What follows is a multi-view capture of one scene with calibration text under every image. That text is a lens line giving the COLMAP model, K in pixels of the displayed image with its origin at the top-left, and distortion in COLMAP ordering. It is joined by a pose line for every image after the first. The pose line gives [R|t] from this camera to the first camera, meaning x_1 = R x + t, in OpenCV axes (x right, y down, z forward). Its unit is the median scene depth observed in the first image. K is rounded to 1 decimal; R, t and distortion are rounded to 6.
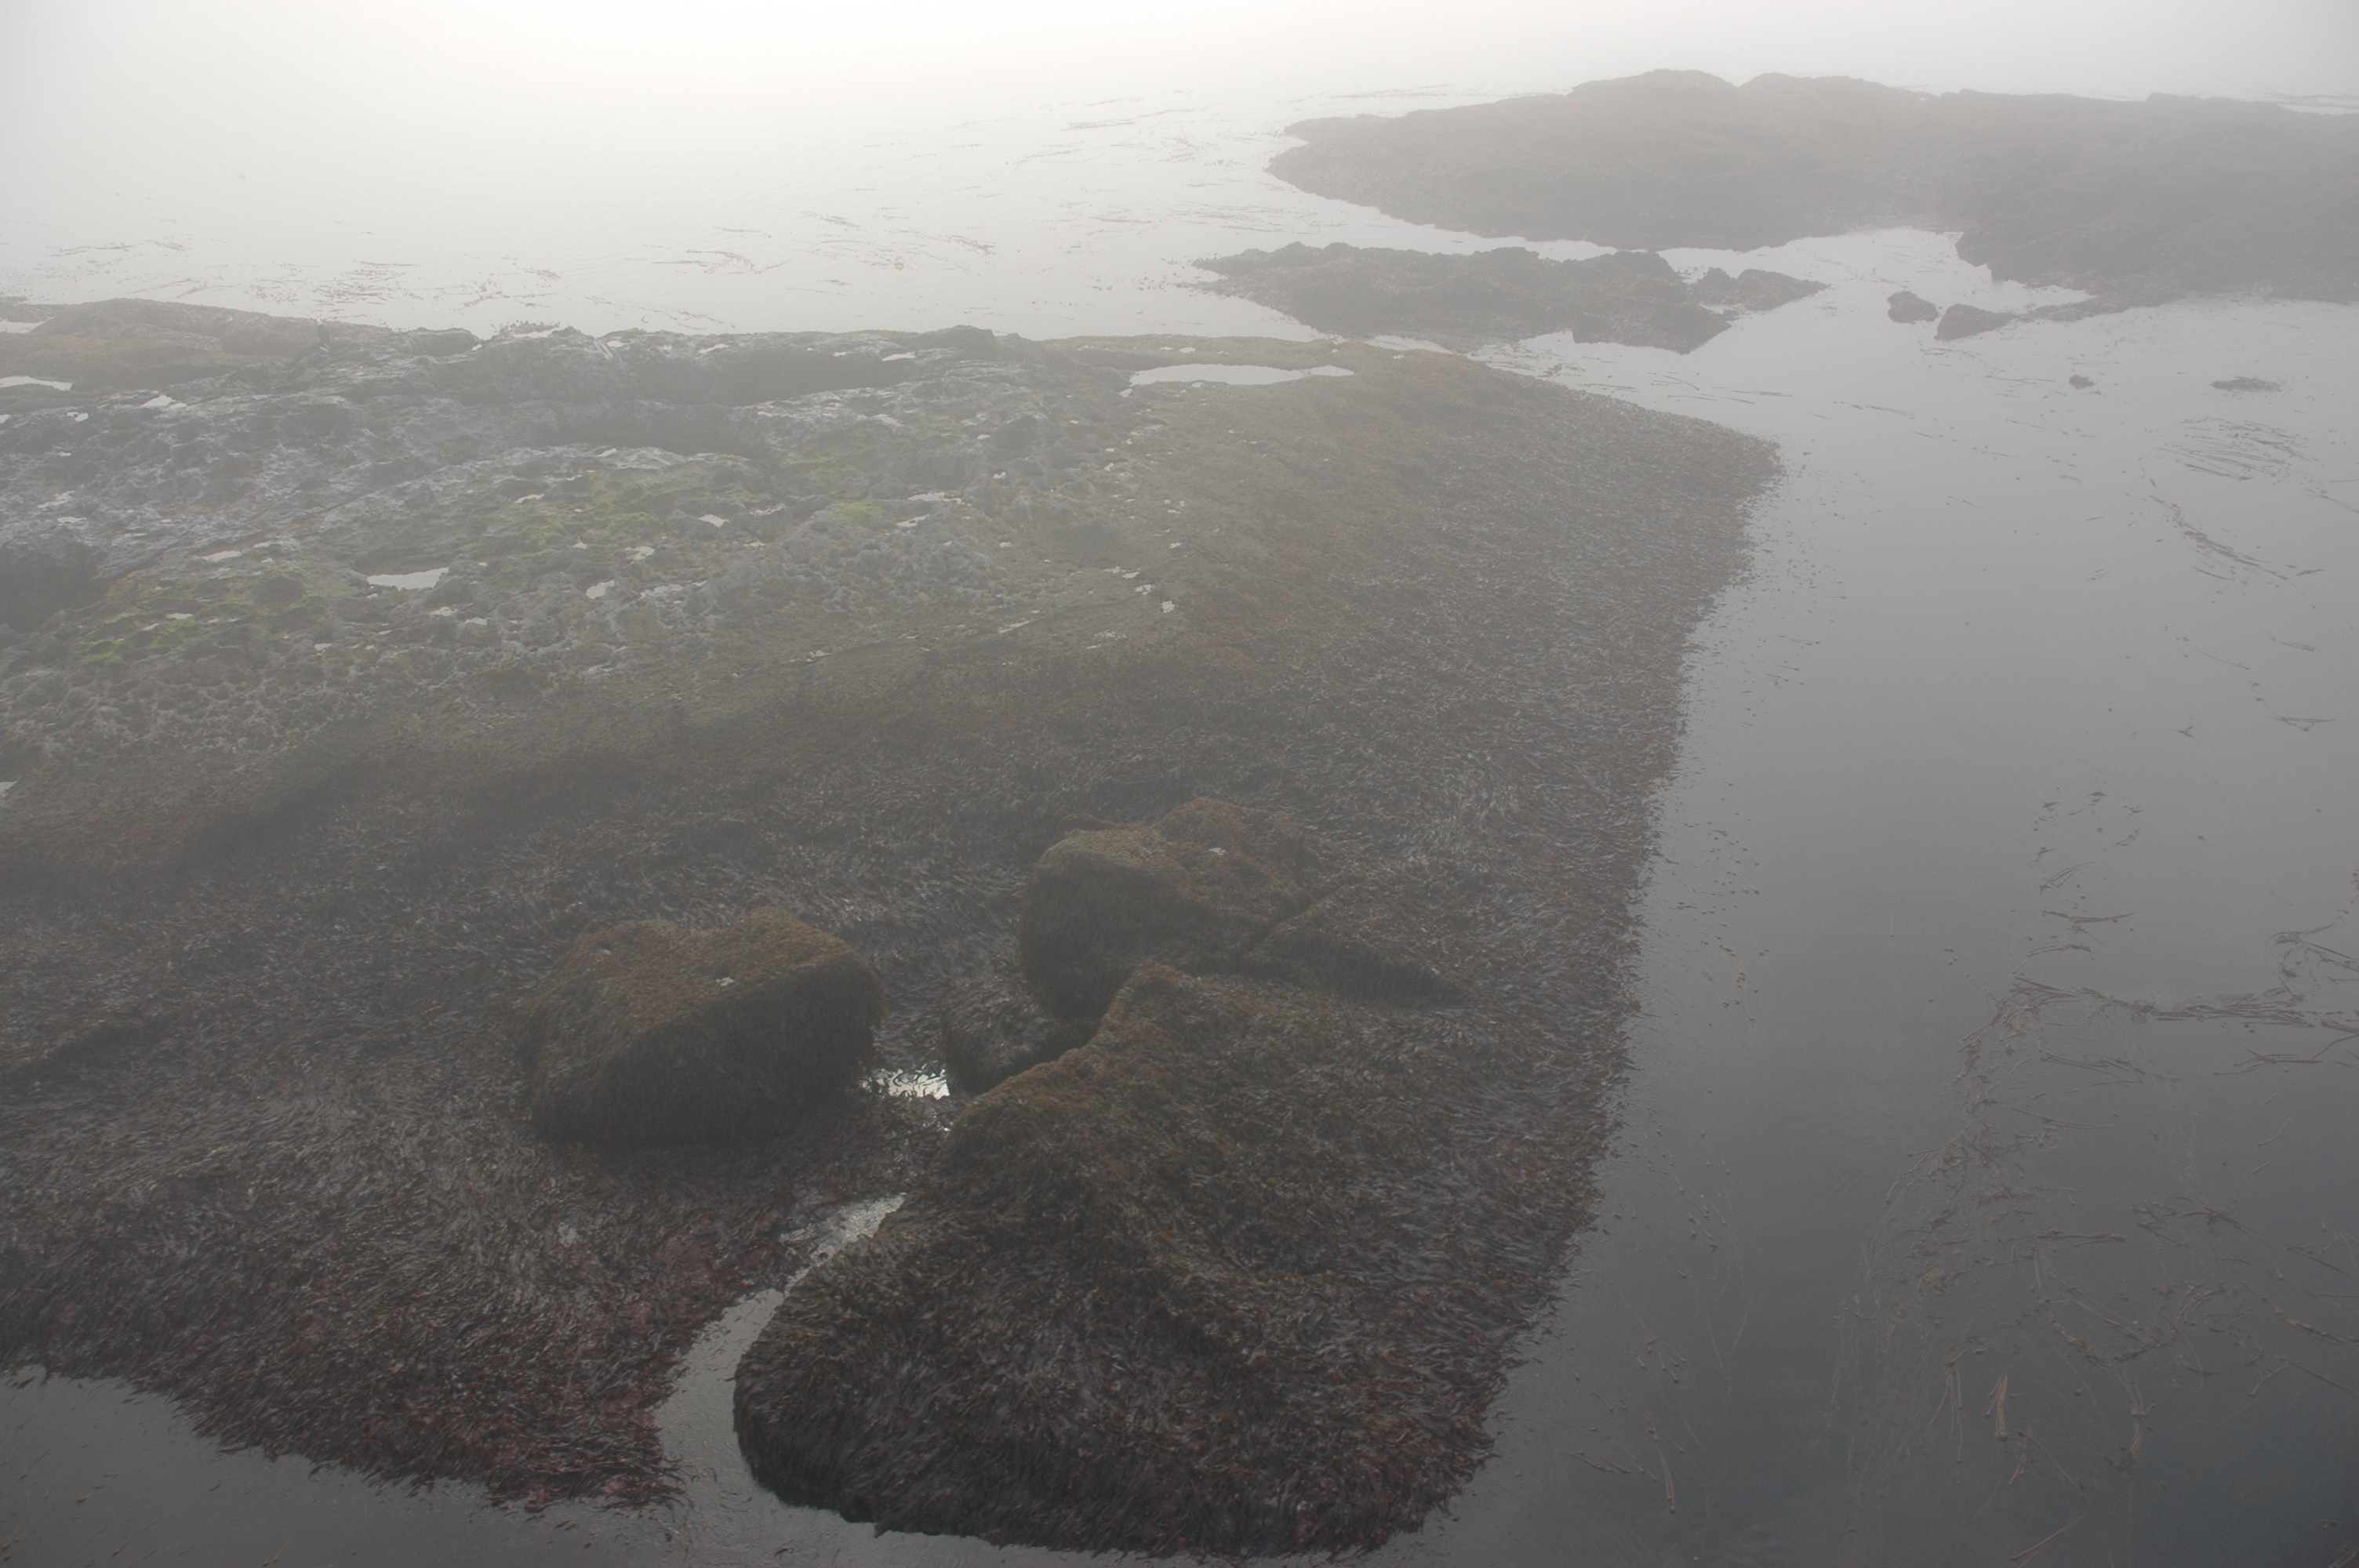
lens RADIAL K [[1860.7, 0, 1179.5], [0, 1860.7, 784.0], [0, 0, 1]] dist [-0.184224, 0.176868]
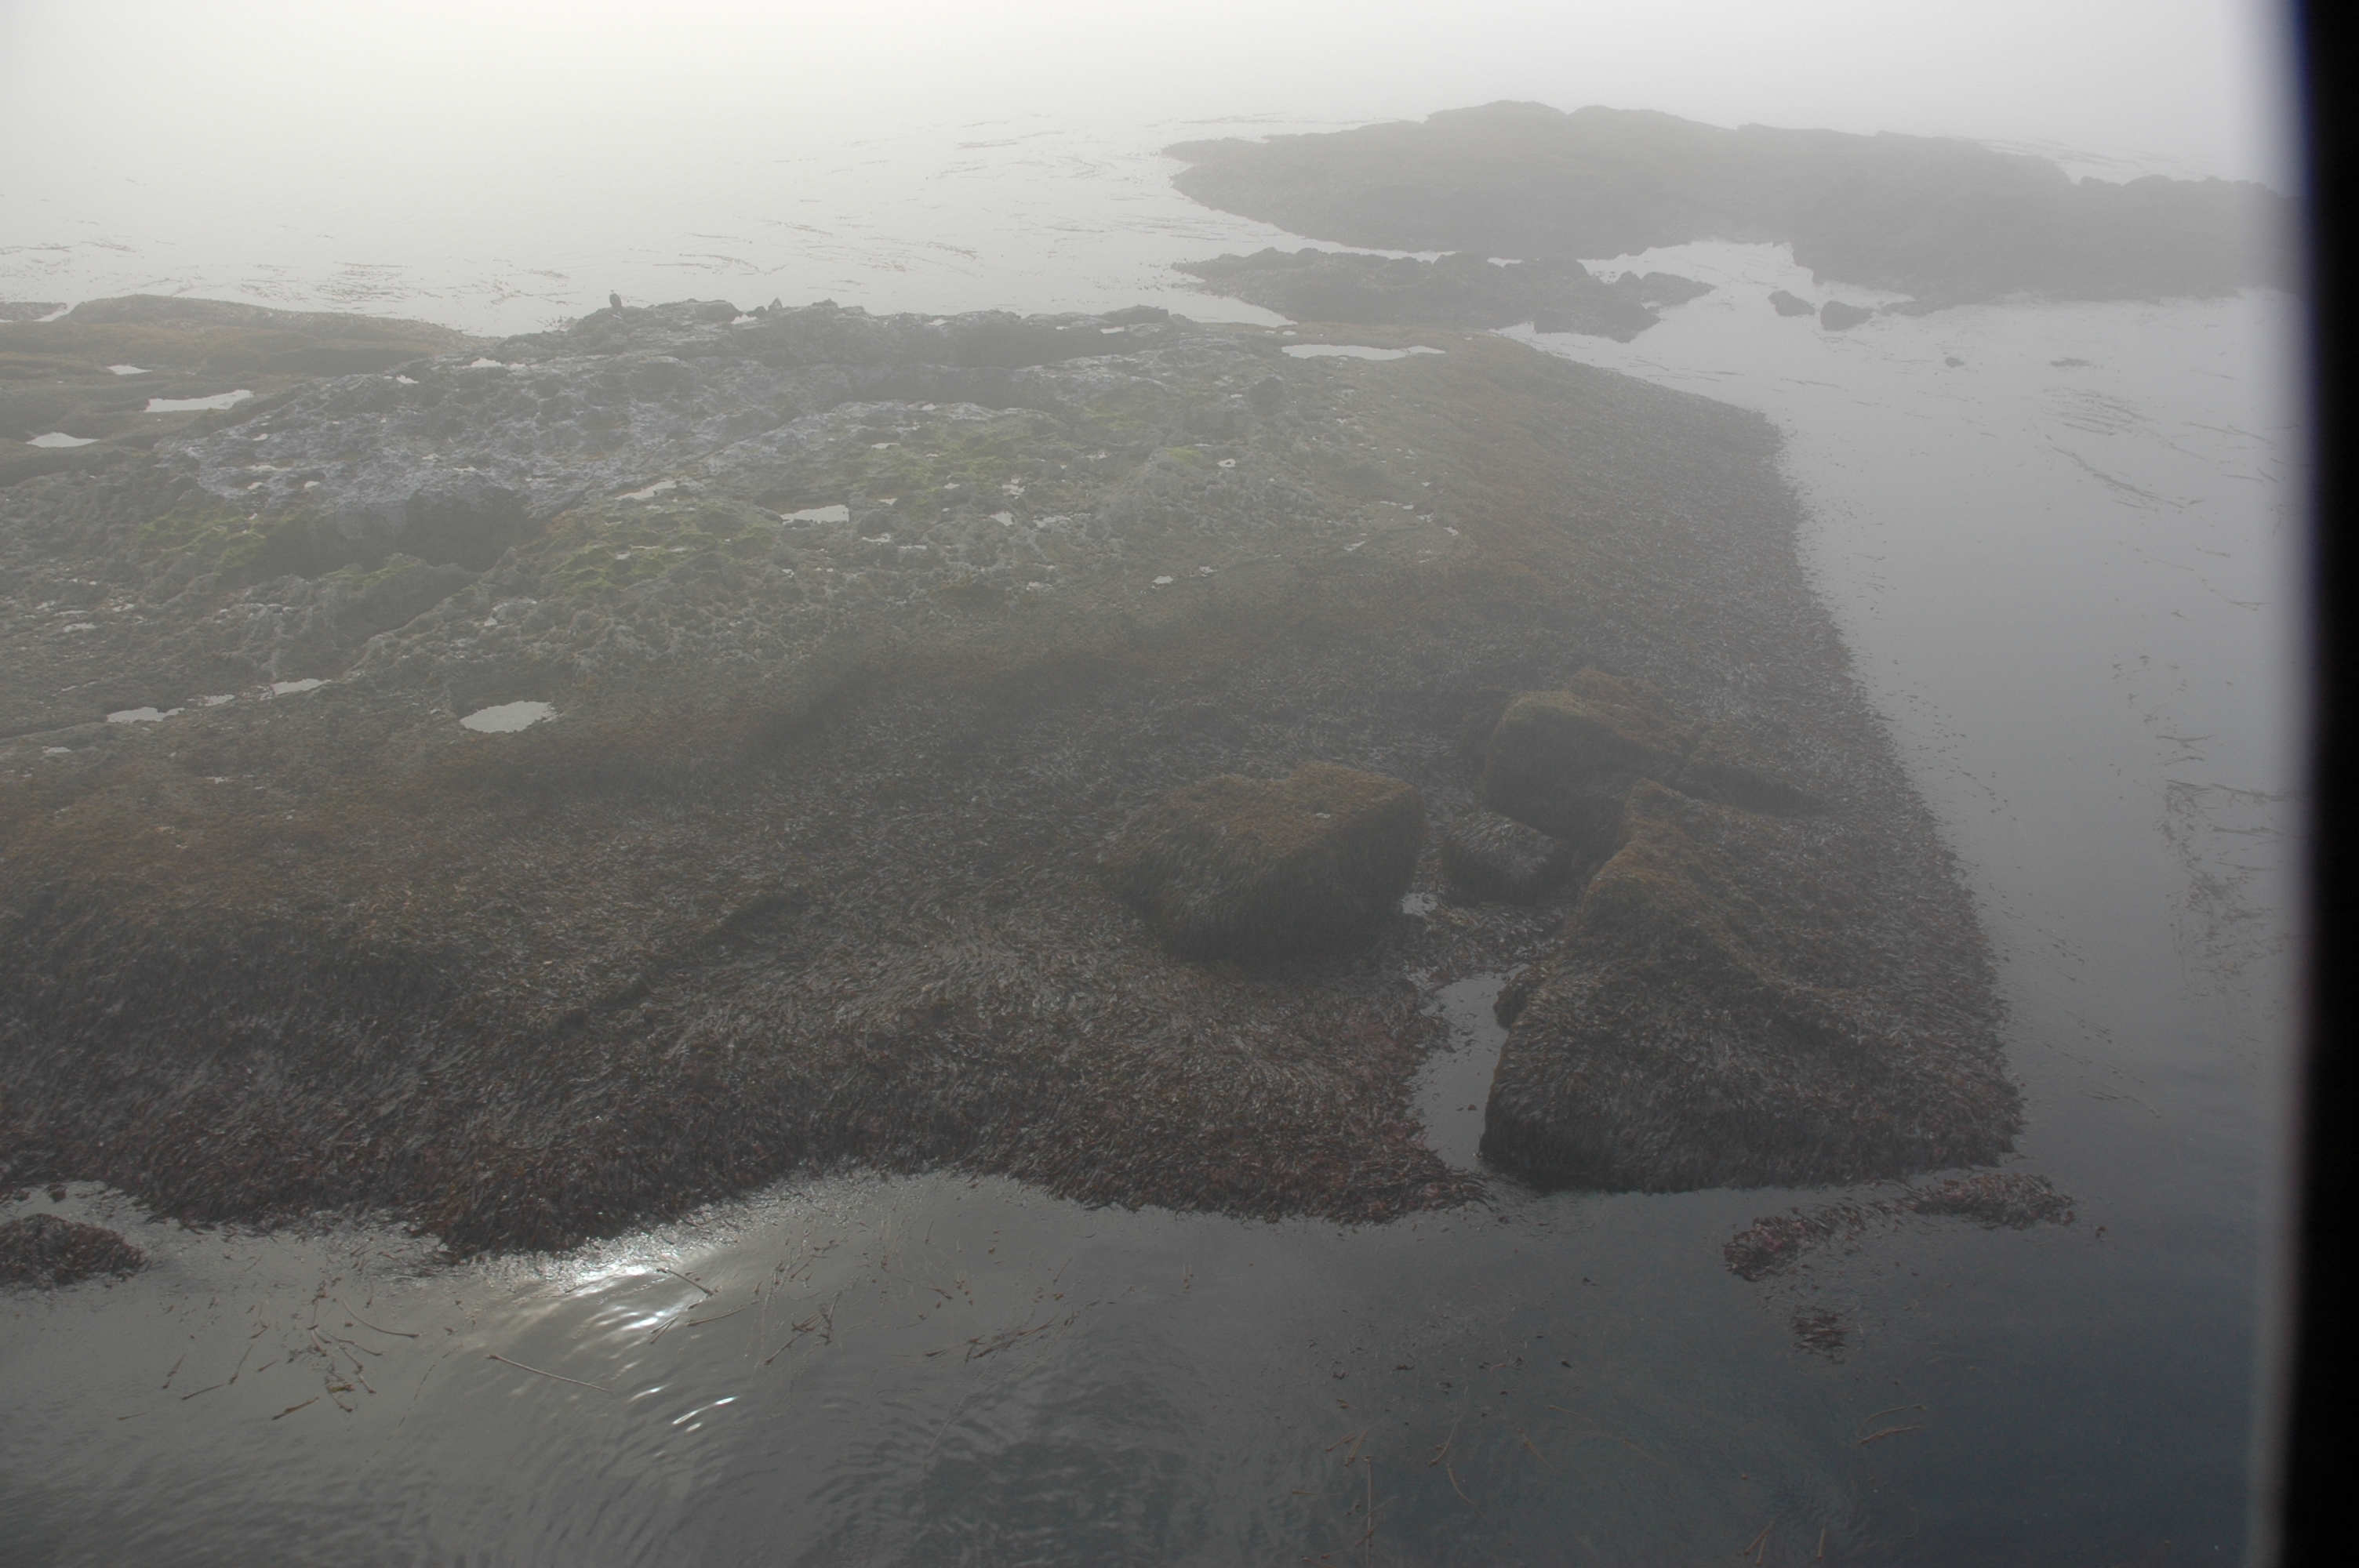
lens RADIAL K [[1860.7, 0, 1179.5], [0, 1860.7, 784.0], [0, 0, 1]] dist [-0.184224, 0.176868]
pose [[0.977152, -0.053969, 0.205574, -0.433122], [0.058010, 0.998222, -0.013675, 0.072904], [-0.204470, 0.025288, 0.978546, -0.117036]]
